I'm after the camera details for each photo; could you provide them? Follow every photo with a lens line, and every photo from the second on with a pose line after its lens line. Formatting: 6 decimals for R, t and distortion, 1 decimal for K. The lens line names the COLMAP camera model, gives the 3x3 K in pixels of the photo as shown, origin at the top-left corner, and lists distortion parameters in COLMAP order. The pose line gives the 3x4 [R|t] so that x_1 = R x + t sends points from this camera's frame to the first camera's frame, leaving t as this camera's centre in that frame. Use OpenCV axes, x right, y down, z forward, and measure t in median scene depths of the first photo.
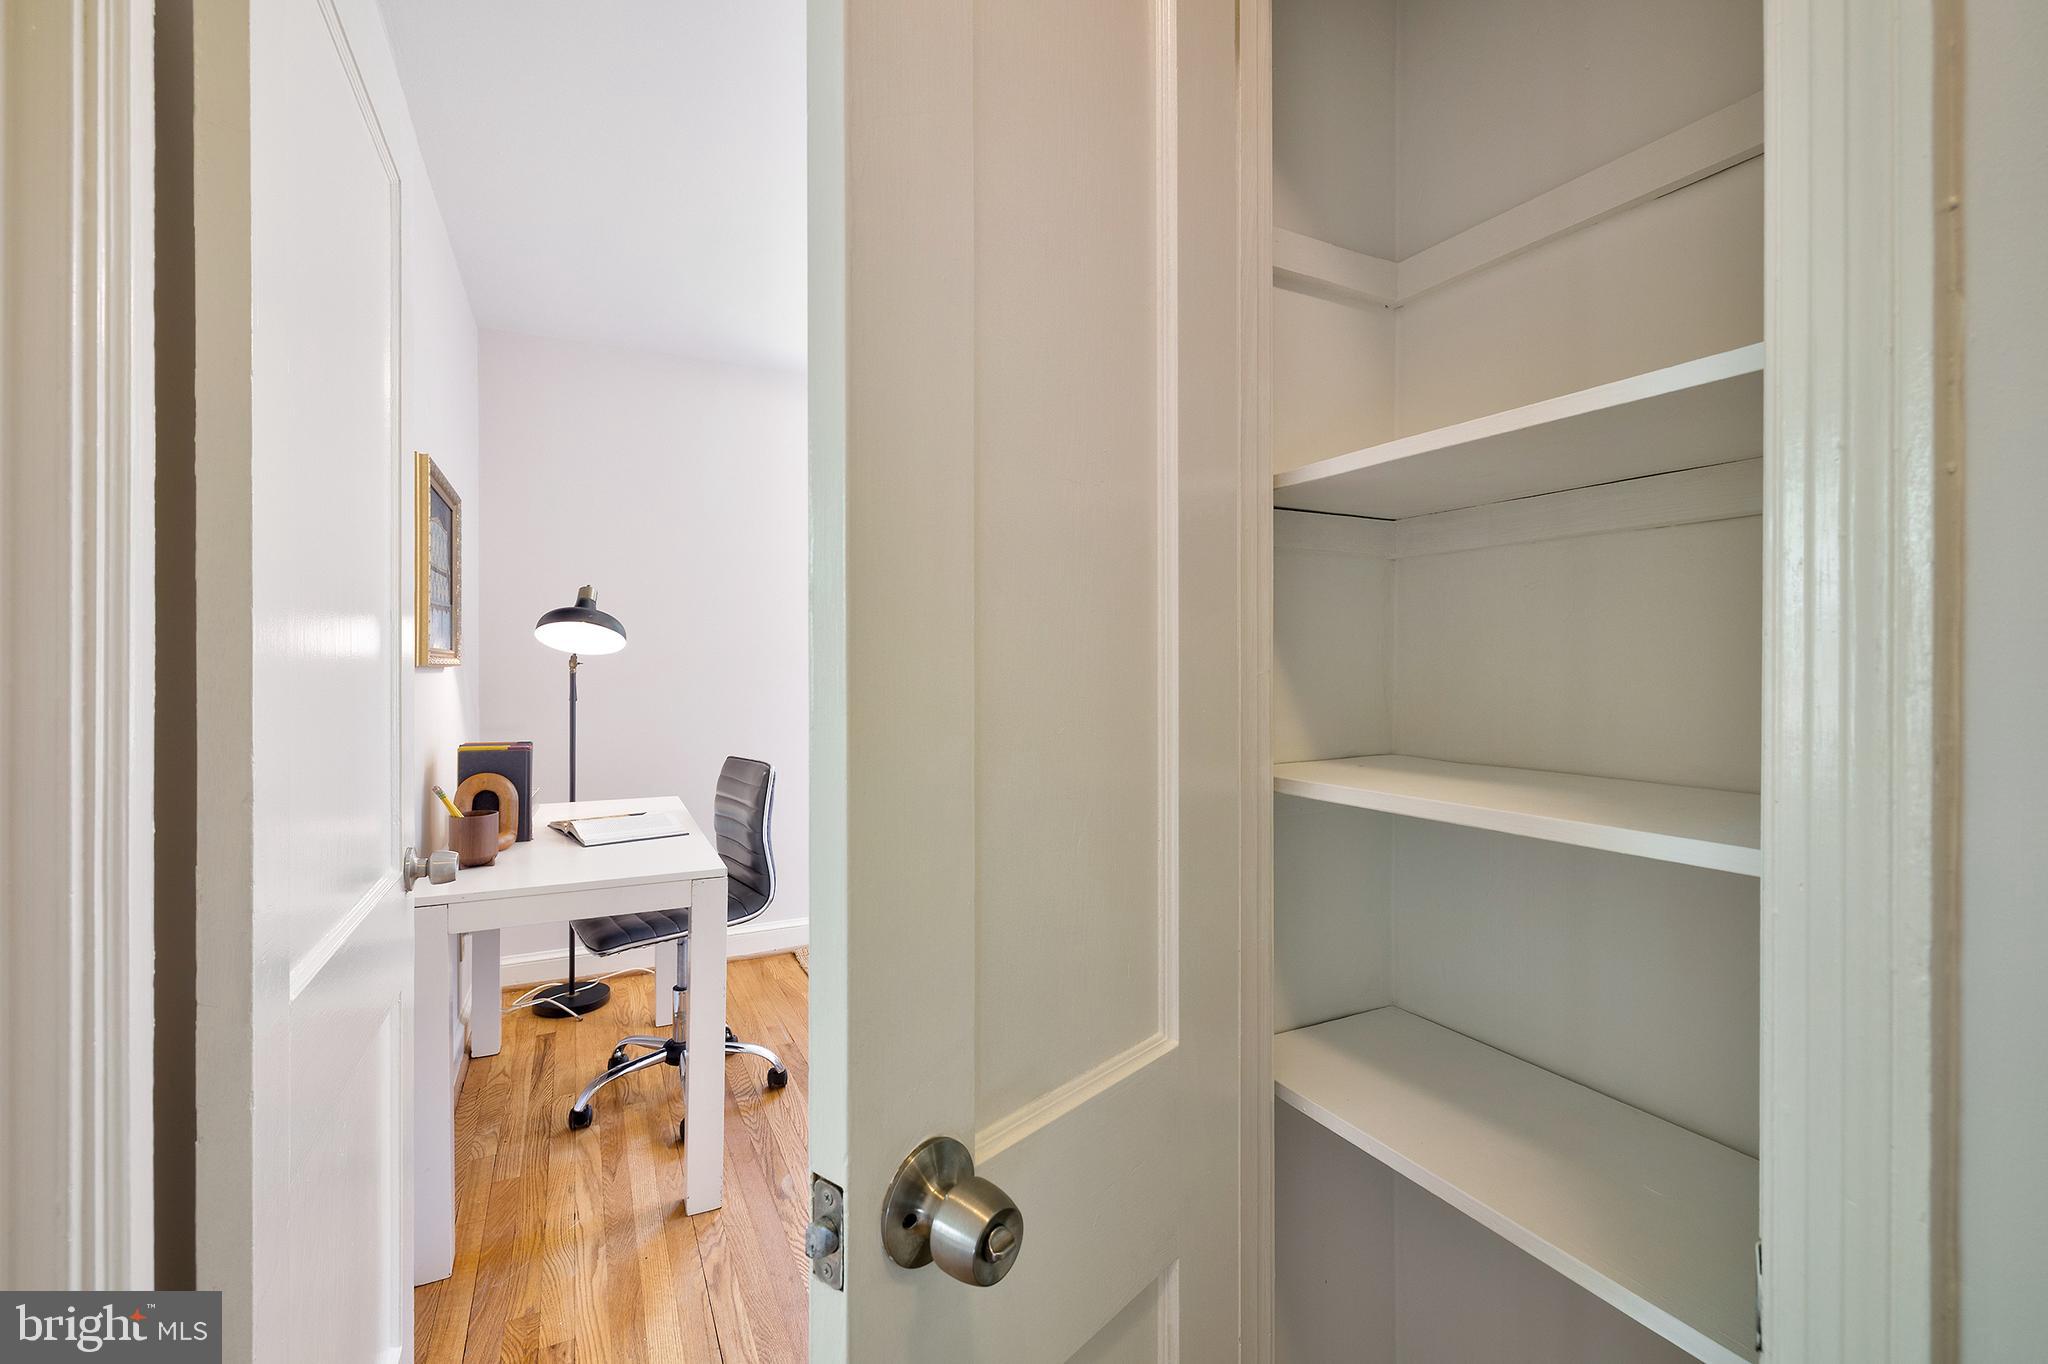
lens RADIAL K [[869.9, 0, 1031.9], [0, 869.9, 666.1], [0, 0, 1]] dist [0.005278, 0.000649]
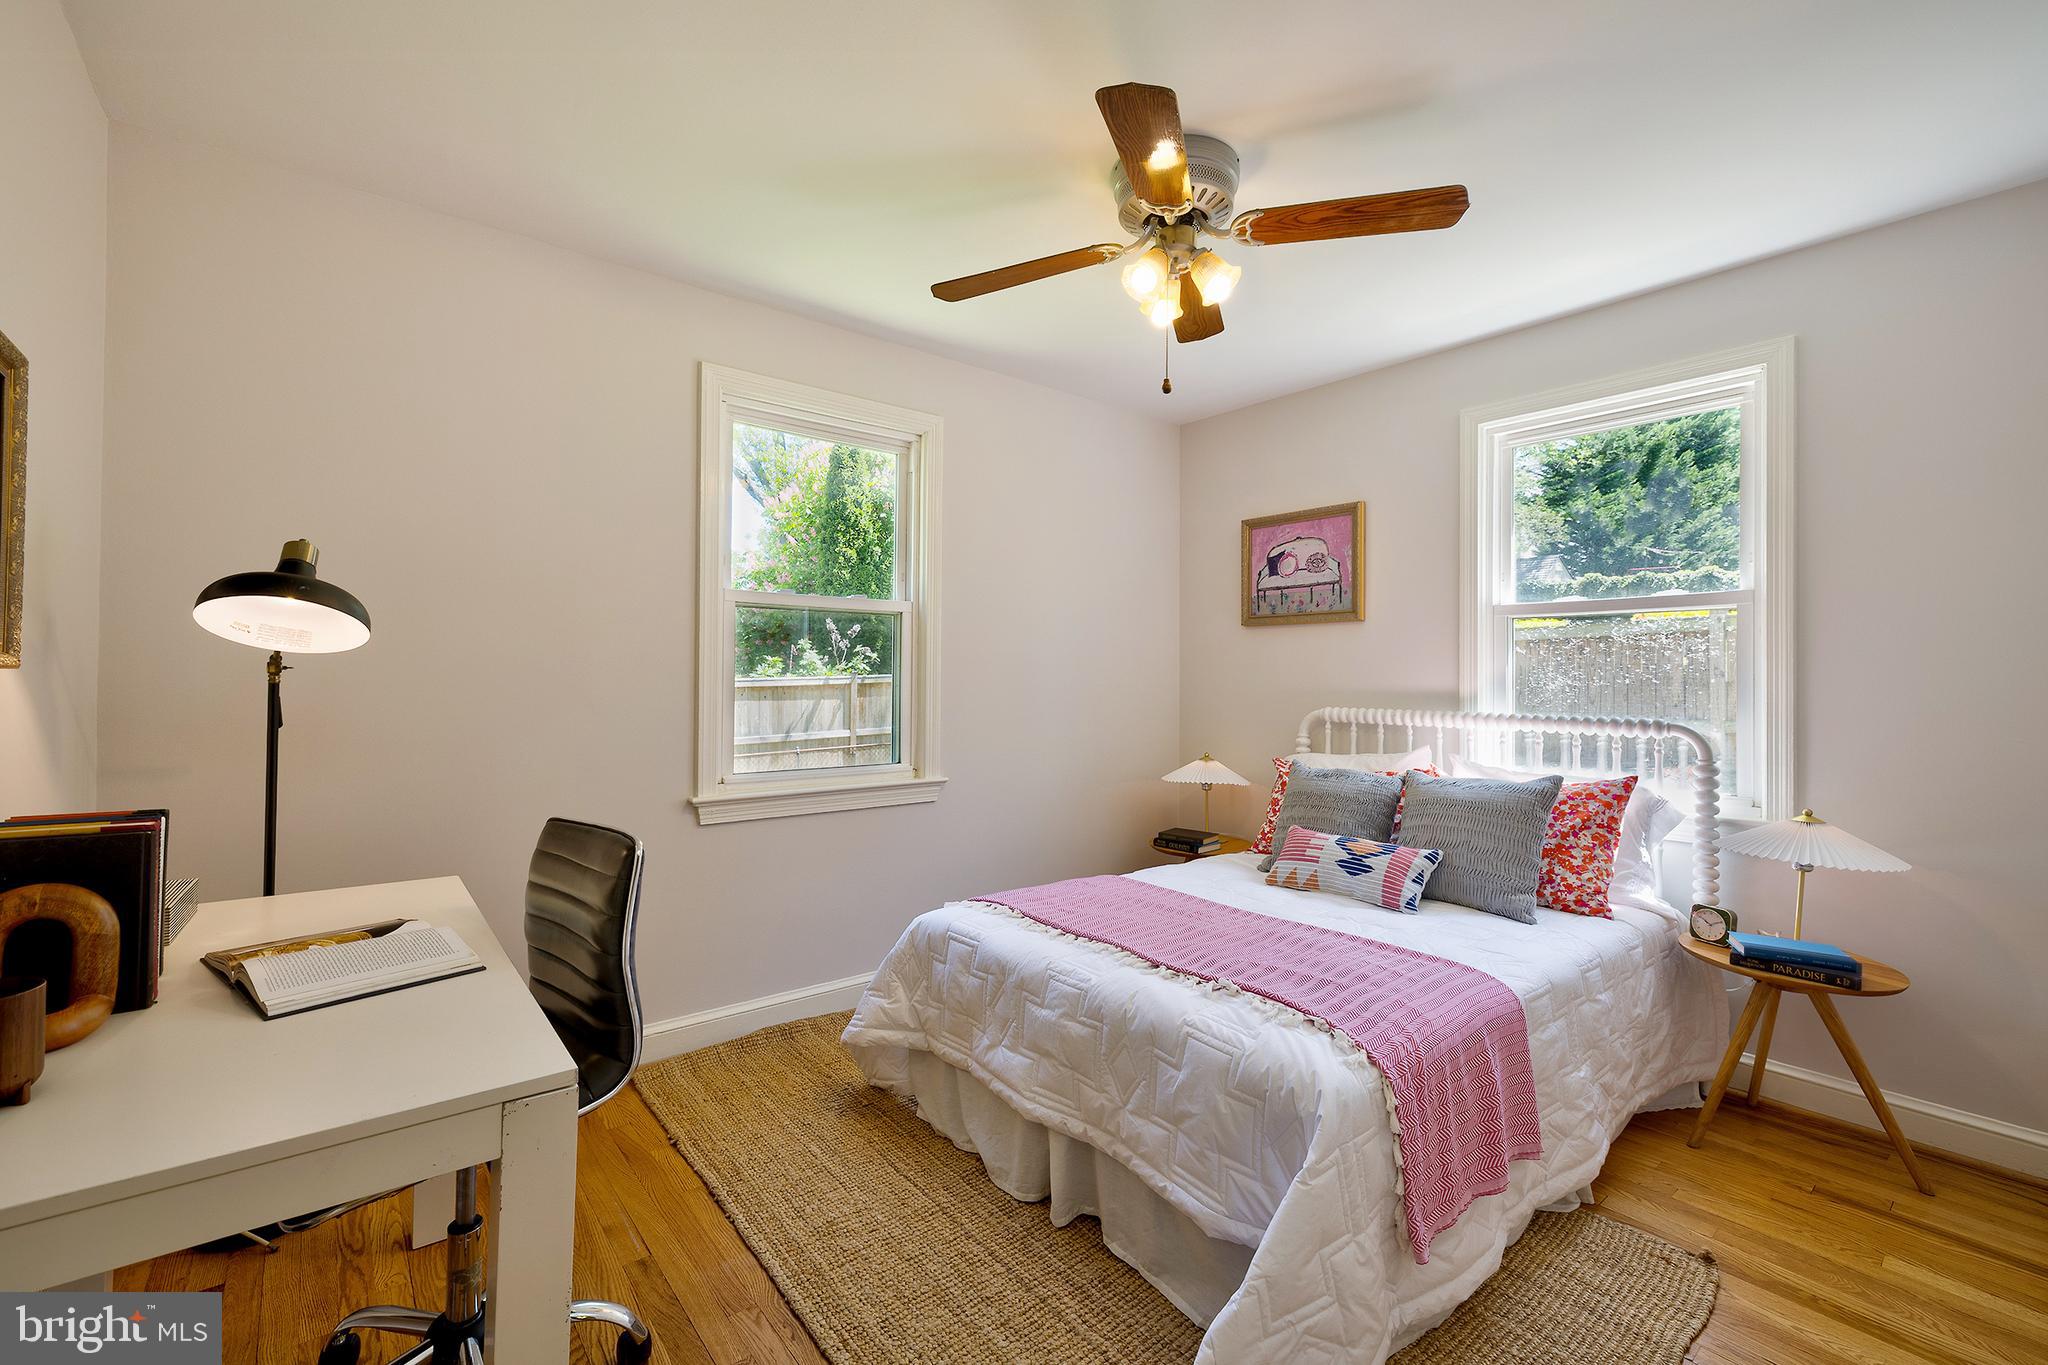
lens RADIAL K [[865.2, 0, 1016.6], [0, 865.2, 666.6], [0, 0, 1]] dist [0.001909, 0.000237]
pose [[0.980725, 0.010125, 0.195129, -0.145463], [-0.006904, 0.999829, -0.017180, 0.003563], [-0.195270, 0.015502, 0.980627, 0.328560]]
